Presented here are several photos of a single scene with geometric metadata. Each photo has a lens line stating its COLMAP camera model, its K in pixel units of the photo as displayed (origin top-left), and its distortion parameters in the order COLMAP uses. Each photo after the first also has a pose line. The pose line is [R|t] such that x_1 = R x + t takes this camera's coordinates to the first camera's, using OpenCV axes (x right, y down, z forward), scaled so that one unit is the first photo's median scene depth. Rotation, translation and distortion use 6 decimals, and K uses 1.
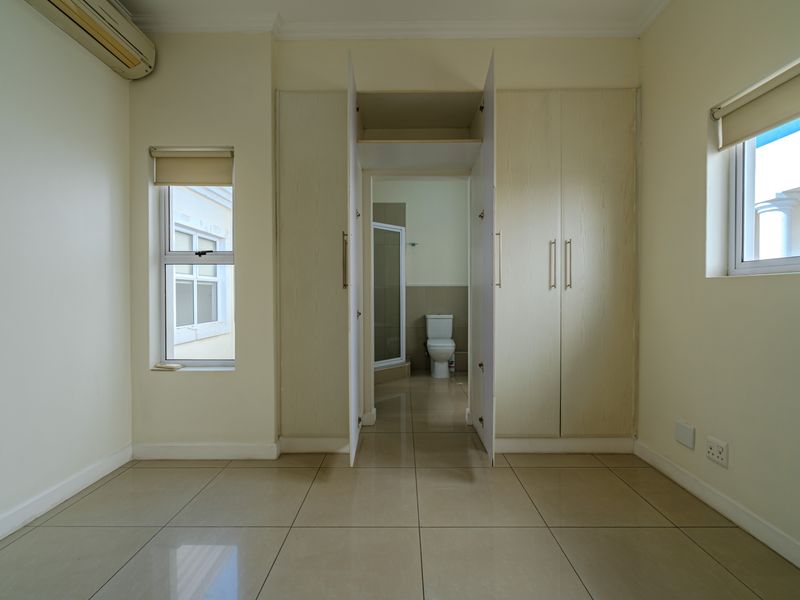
lens RADIAL K [[381.4, 0, 400.0], [0, 381.4, 300.0], [0, 0, 1]] dist [0.003903, 0.001001]
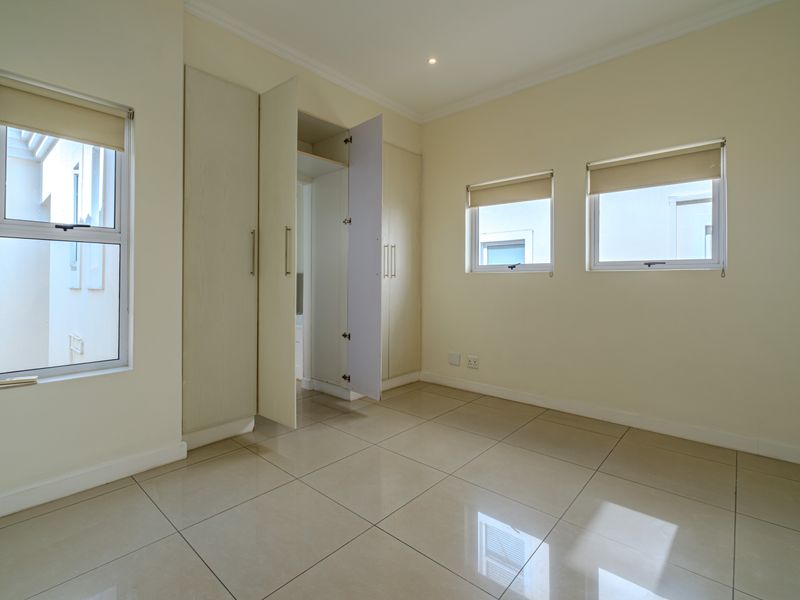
lens RADIAL K [[386.6, 0, 400.1], [0, 386.6, 280.9], [0, 0, 1]] dist [-0.000591, 0.000169]
pose [[0.657133, 0.003918, 0.753764, -0.694039], [0.005779, 0.999931, -0.010237, -0.001588], [-0.753752, 0.011083, 0.657065, -0.017638]]
